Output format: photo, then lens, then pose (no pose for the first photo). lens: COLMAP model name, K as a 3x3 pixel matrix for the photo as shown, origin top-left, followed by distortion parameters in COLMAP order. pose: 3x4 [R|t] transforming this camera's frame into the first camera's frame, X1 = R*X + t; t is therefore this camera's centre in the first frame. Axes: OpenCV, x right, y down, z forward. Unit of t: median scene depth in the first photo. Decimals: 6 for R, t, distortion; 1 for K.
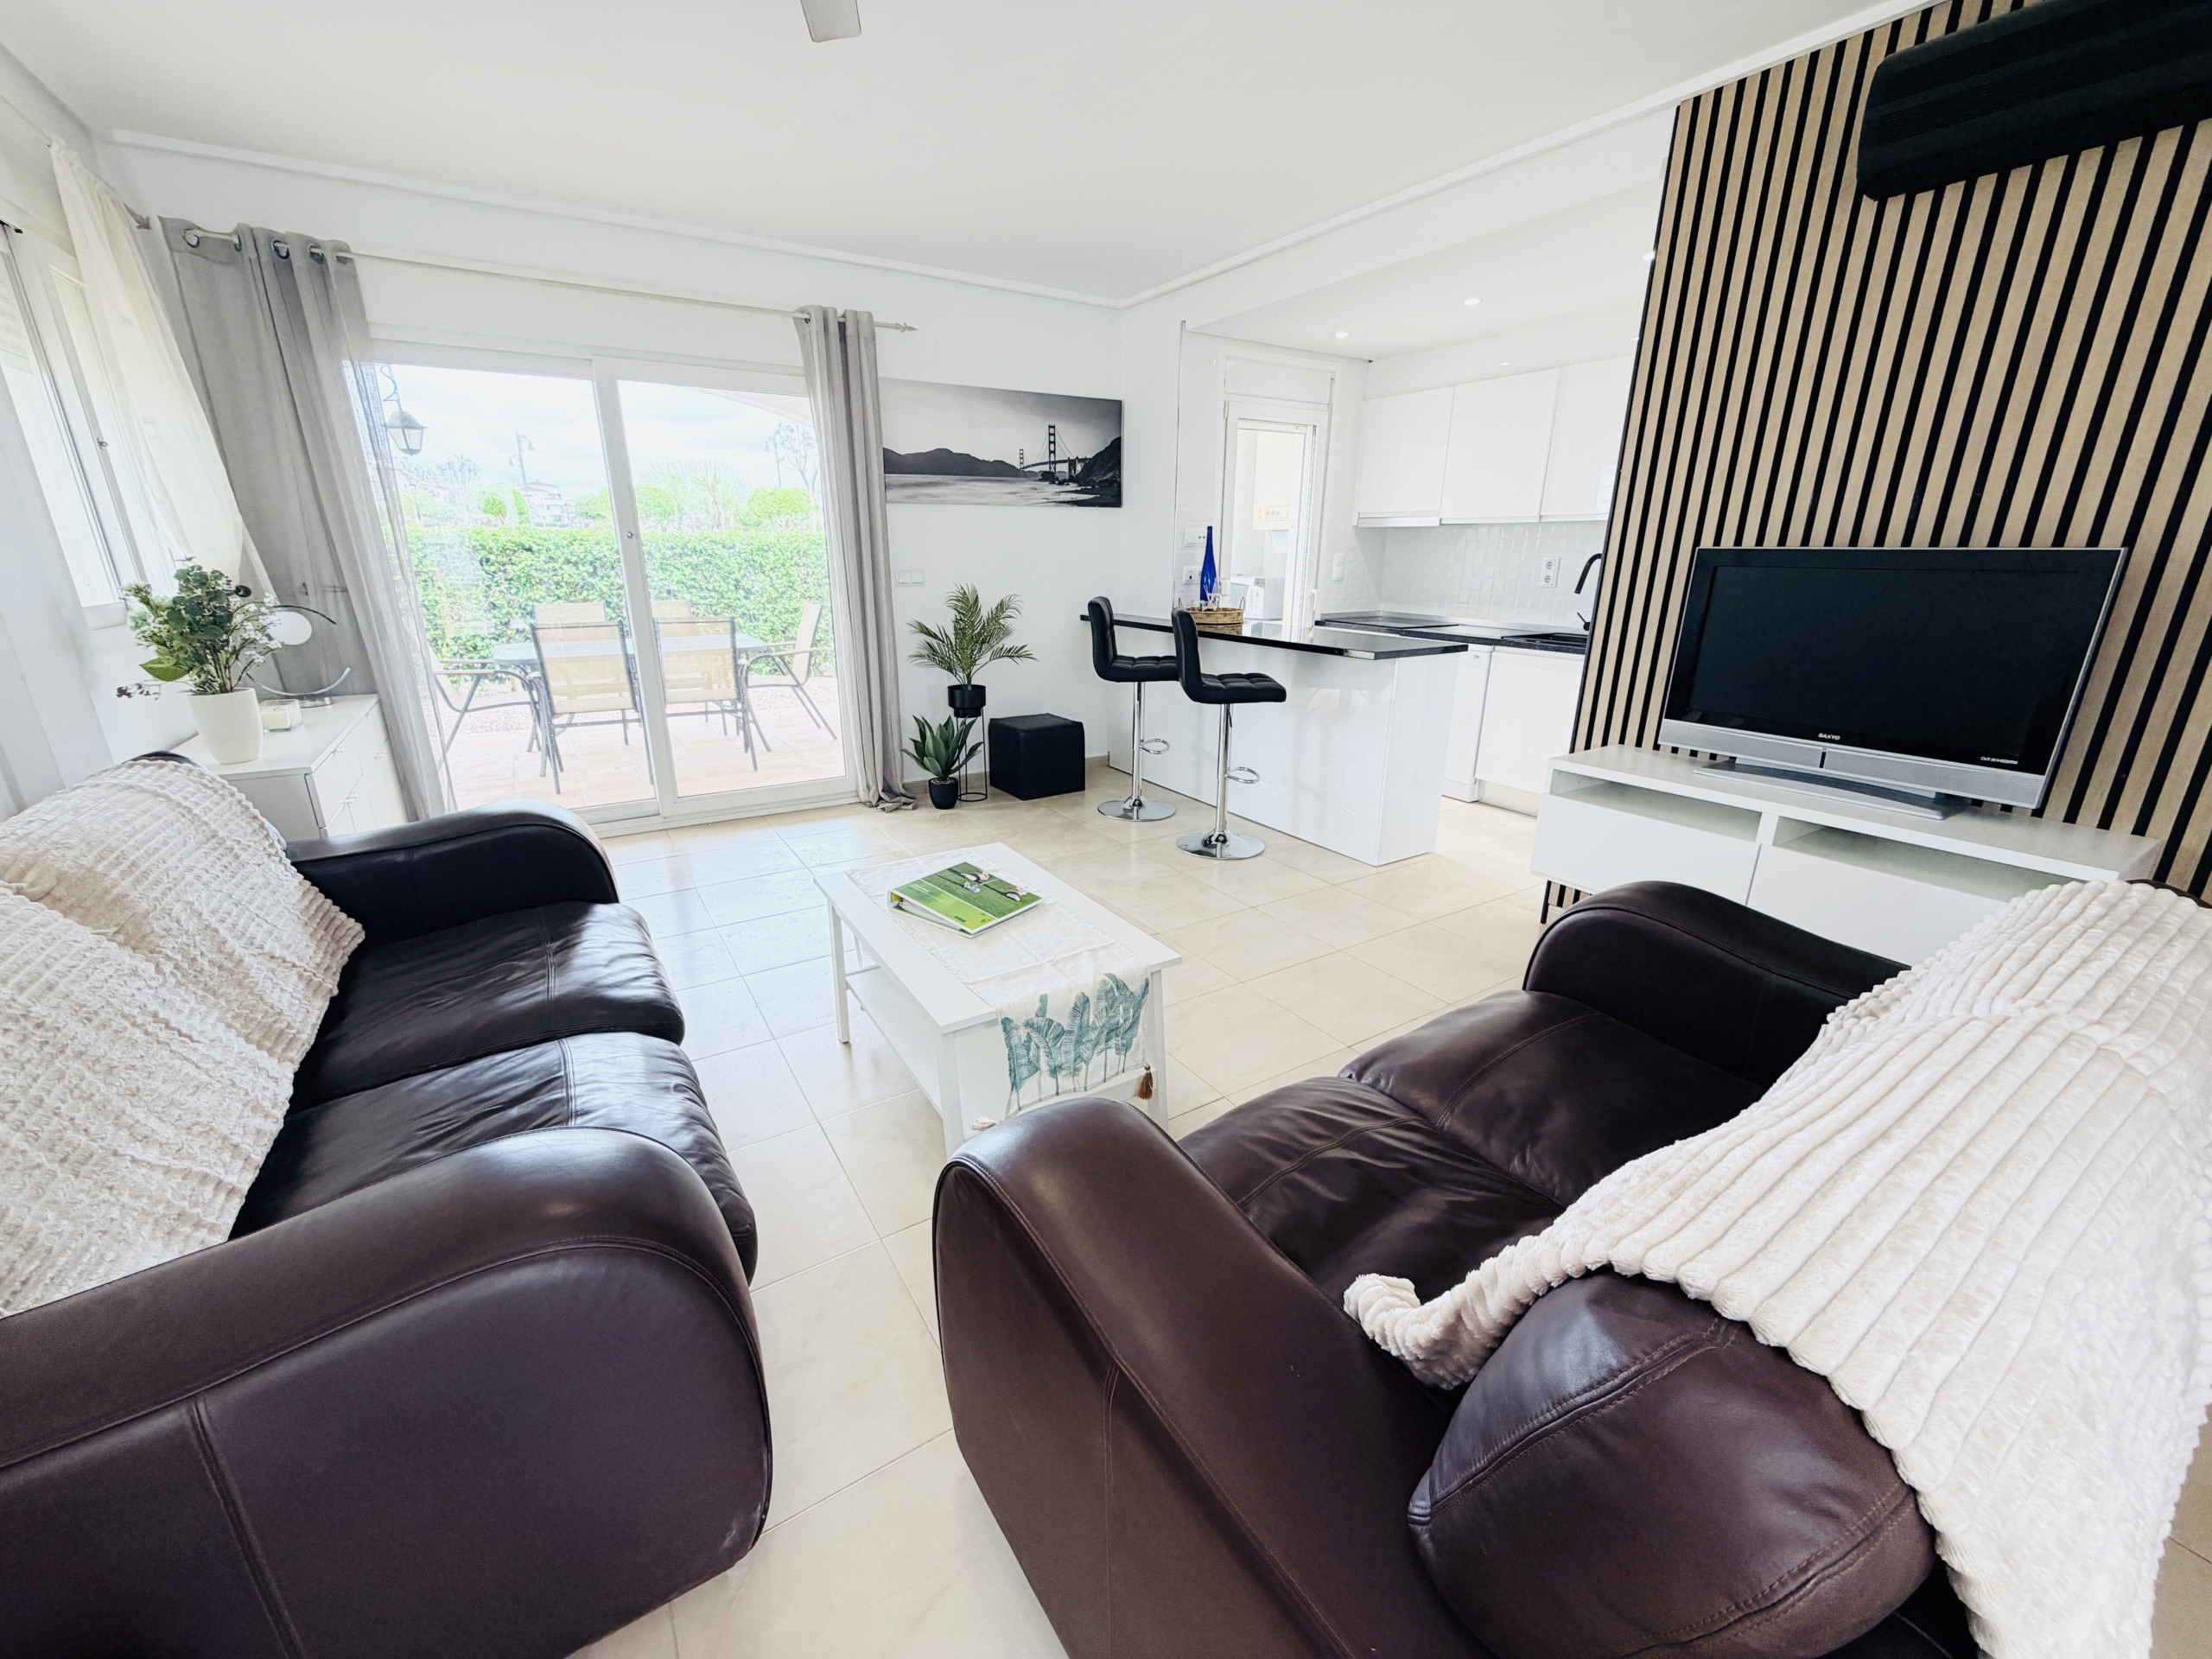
lens RADIAL K [[882.2, 0, 1100.7], [0, 882.2, 829.8], [0, 0, 1]] dist [0.001671, 0.000101]
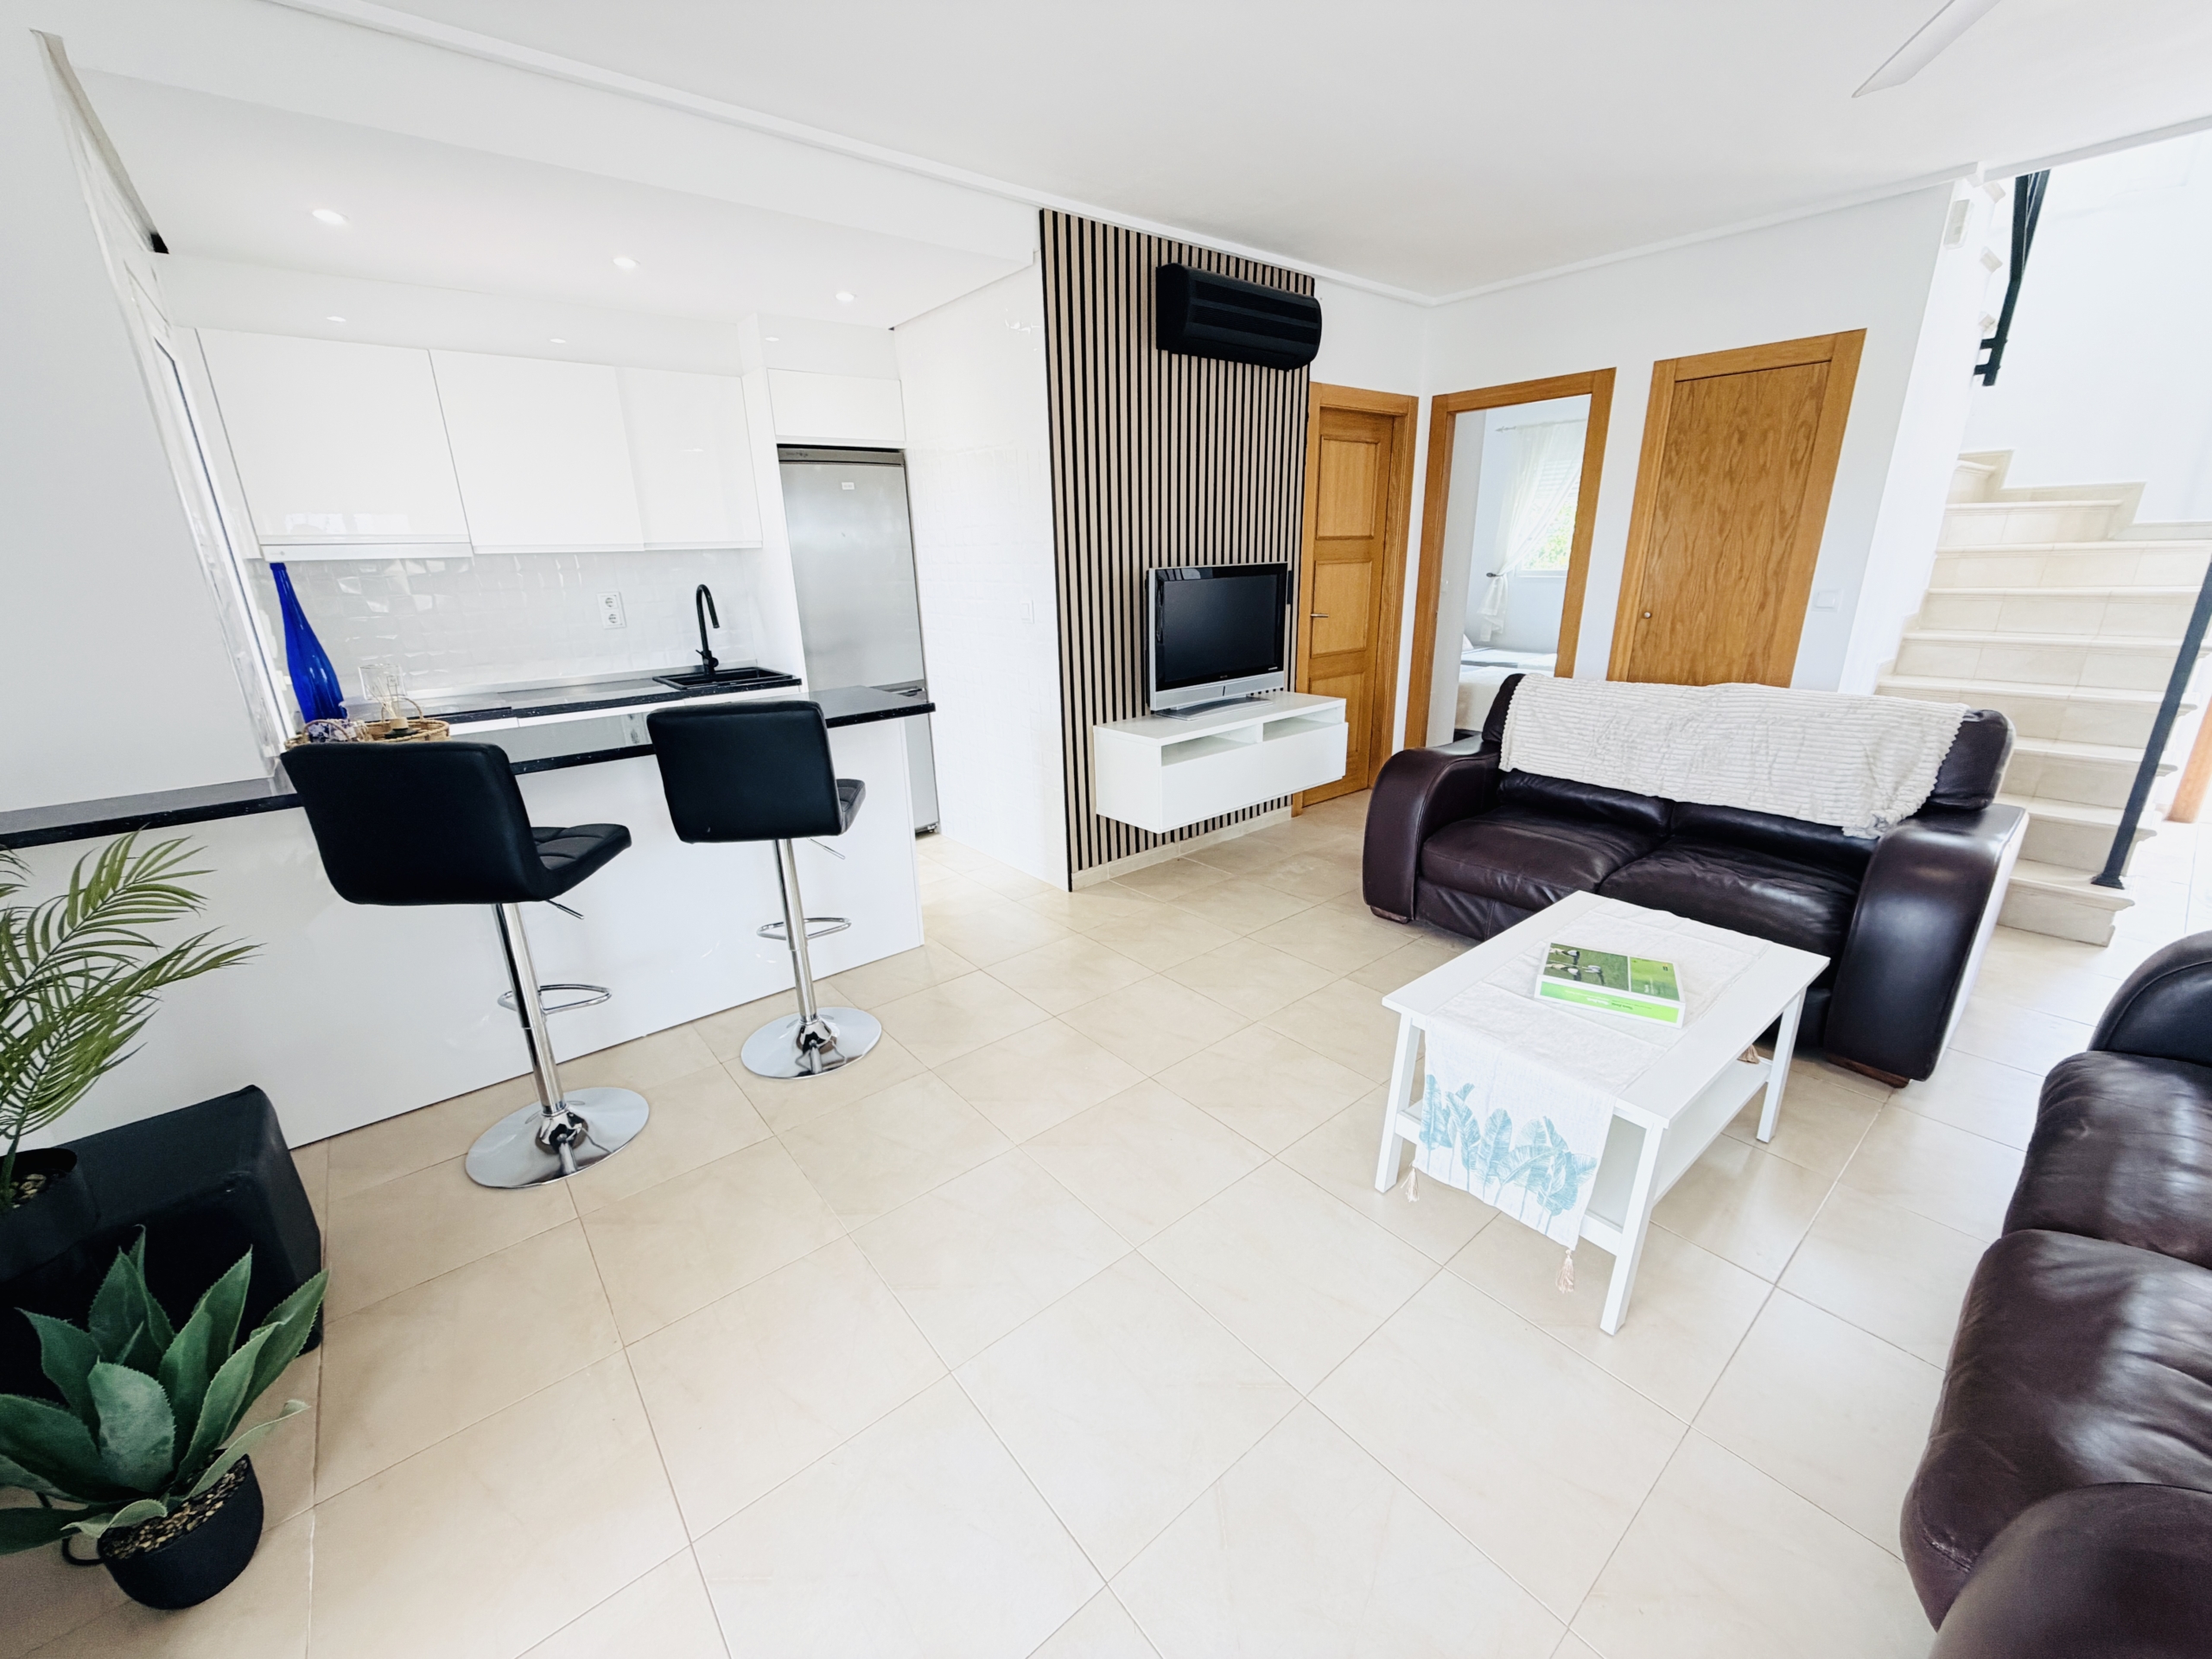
lens RADIAL K [[882.2, 0, 1100.7], [0, 882.2, 829.8], [0, 0, 1]] dist [0.001671, 0.000101]
pose [[-0.118470, -0.300847, 0.946285, -0.398167], [0.329300, 0.887161, 0.323277, -0.224558], [-0.936764, 0.349910, -0.006033, 0.642526]]
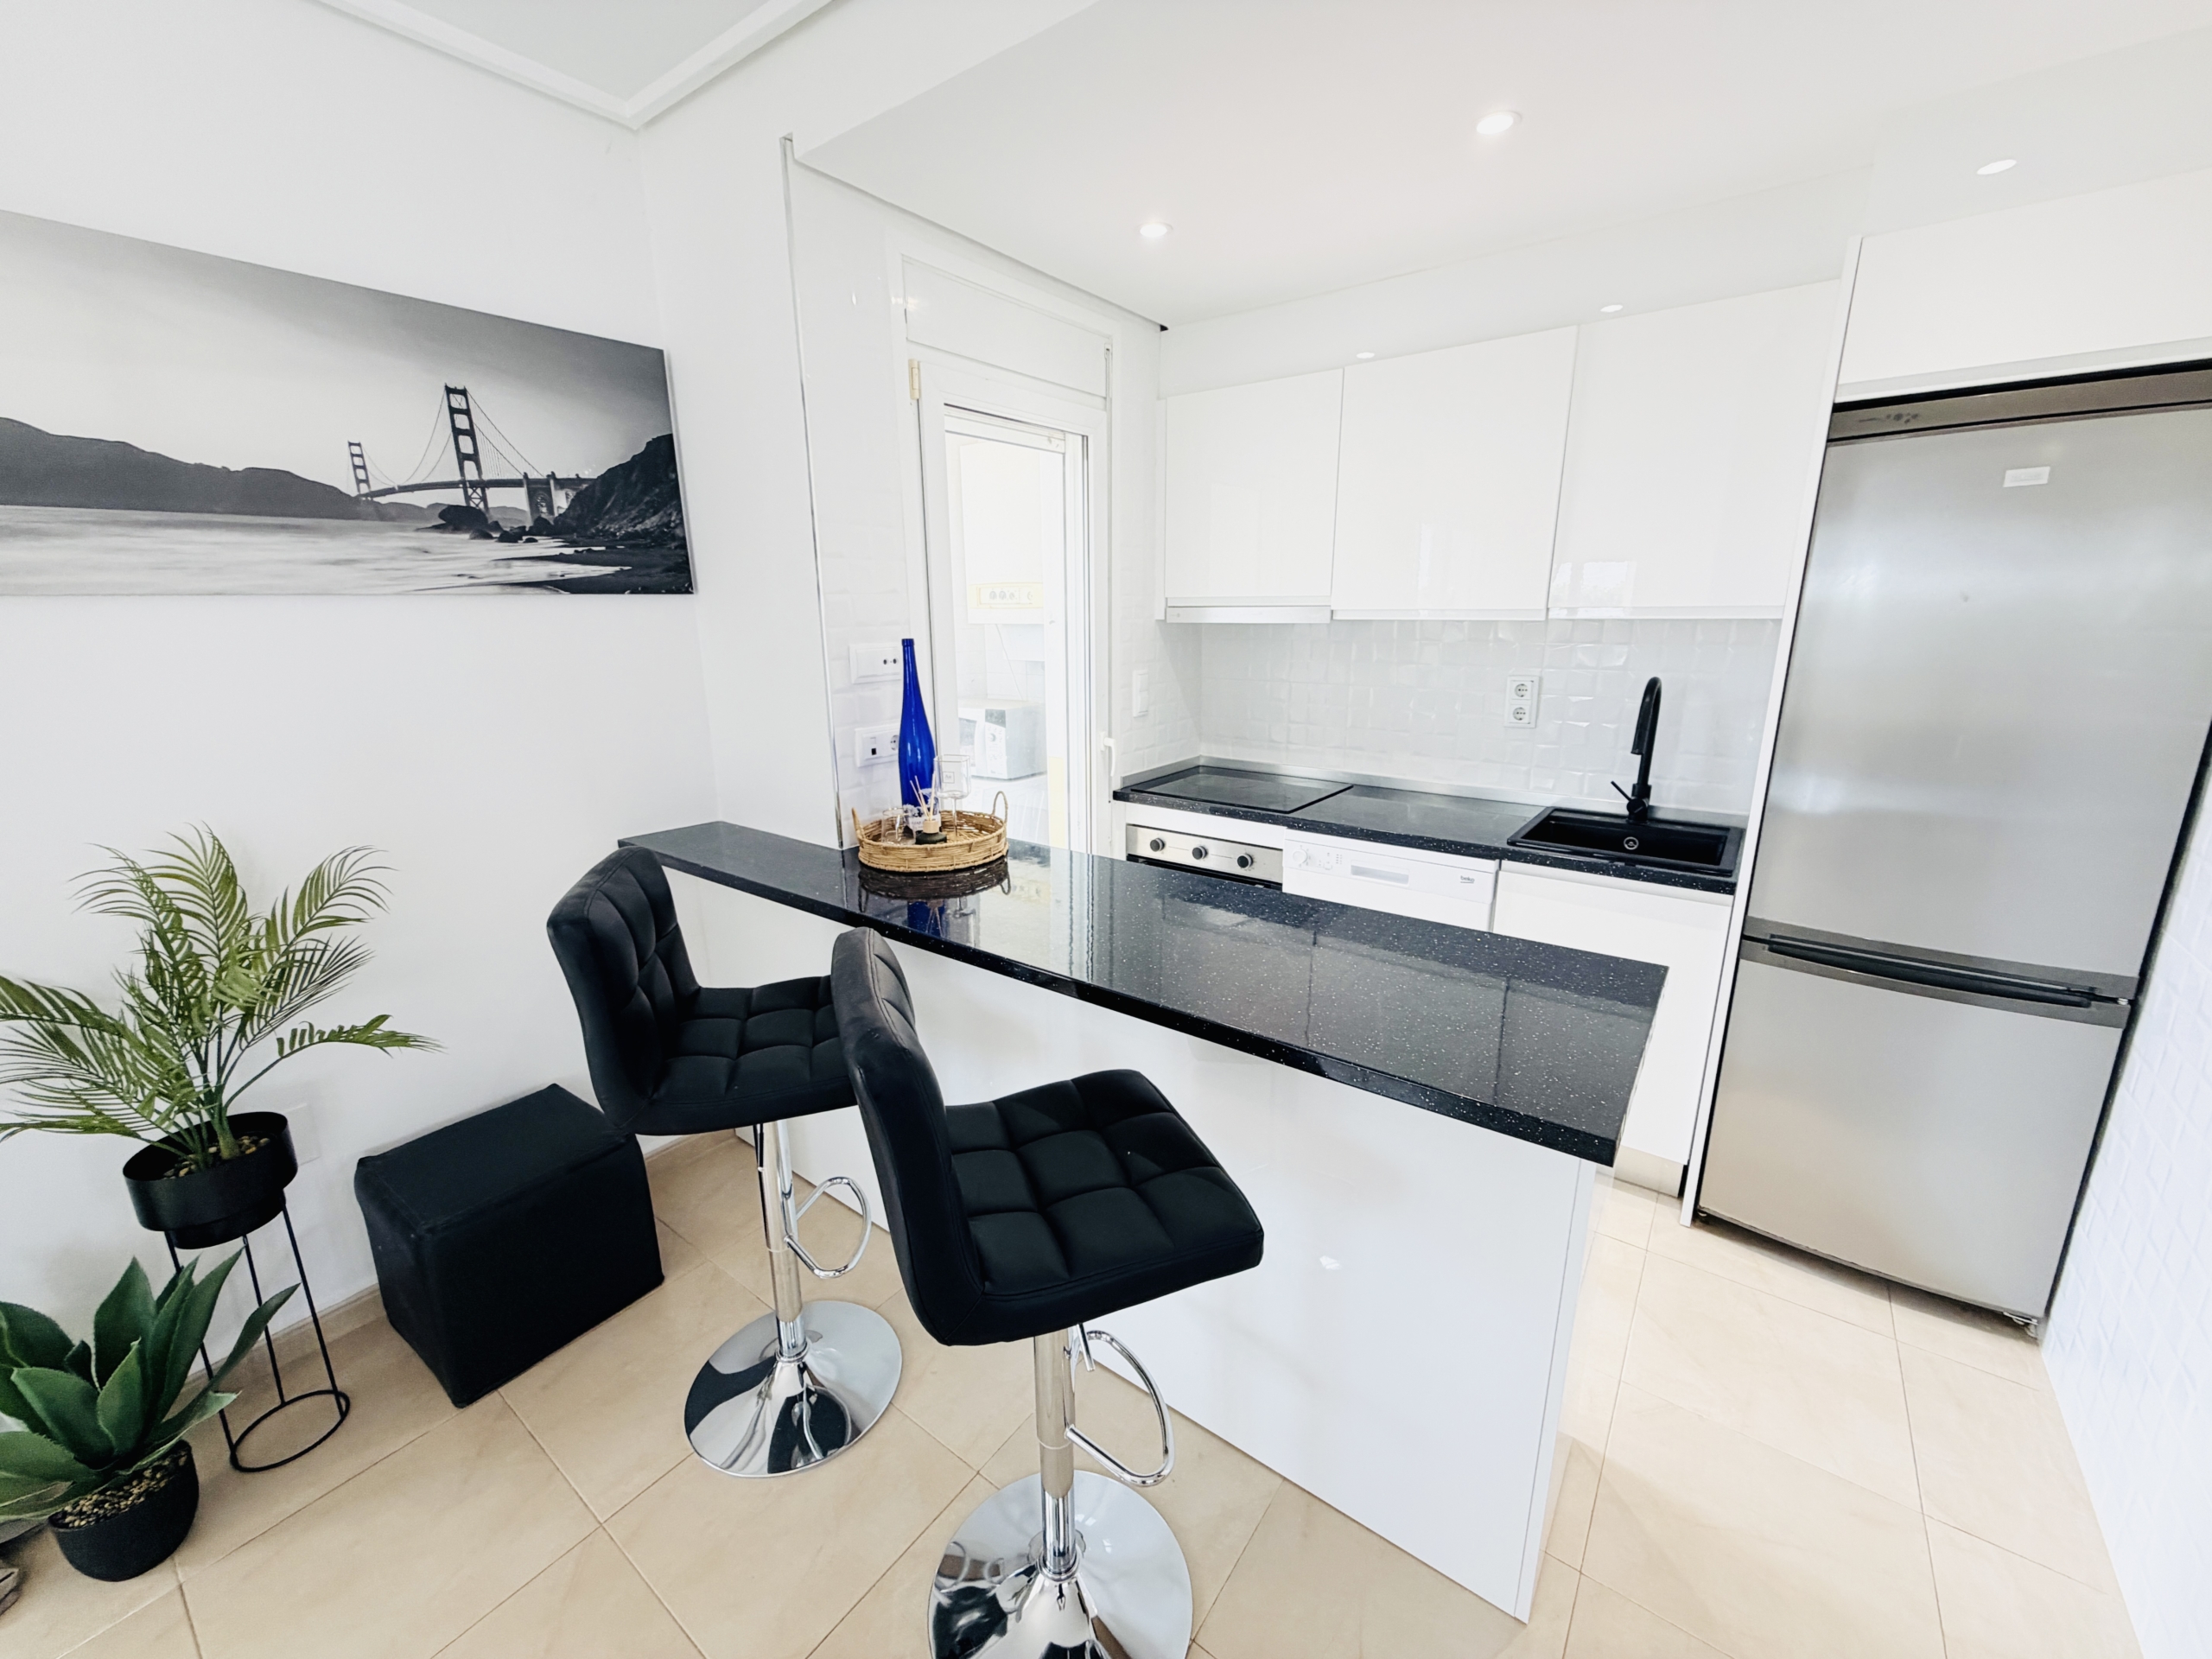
lens RADIAL K [[882.2, 0, 1100.7], [0, 882.2, 829.8], [0, 0, 1]] dist [0.001671, 0.000101]
pose [[0.935533, -0.099449, 0.338952, 0.055760], [0.121454, 0.991609, -0.044282, -0.217731], [-0.331703, 0.082595, 0.939761, 0.562912]]
